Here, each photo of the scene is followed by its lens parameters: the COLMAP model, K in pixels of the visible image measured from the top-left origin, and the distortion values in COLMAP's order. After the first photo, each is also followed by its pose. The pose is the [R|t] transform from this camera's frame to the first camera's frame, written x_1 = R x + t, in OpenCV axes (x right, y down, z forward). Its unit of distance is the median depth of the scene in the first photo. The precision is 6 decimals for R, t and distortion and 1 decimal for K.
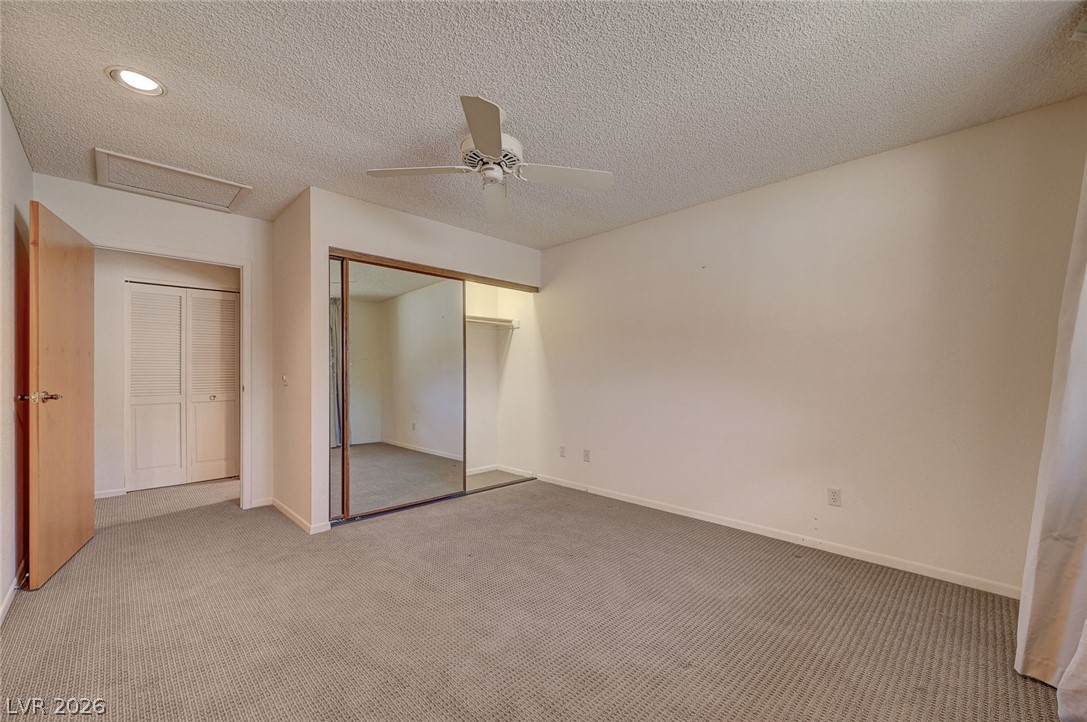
lens RADIAL K [[435.8, 0, 547.0], [0, 435.8, 370.1], [0, 0, 1]] dist [0.001489, 0.000449]
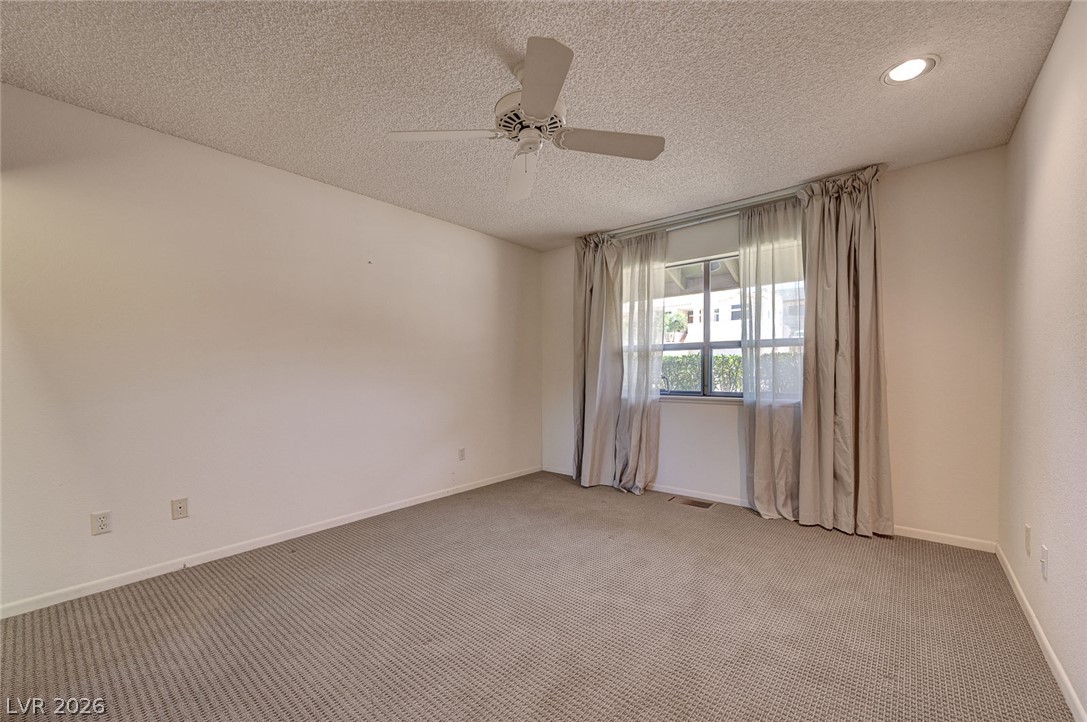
lens RADIAL K [[435.8, 0, 547.0], [0, 435.8, 370.1], [0, 0, 1]] dist [0.001489, 0.000449]
pose [[-0.093943, 0.004626, 0.995567, -0.547643], [-0.002558, 0.999985, -0.004888, 0.010768], [-0.995574, -0.003005, -0.093930, 0.566840]]
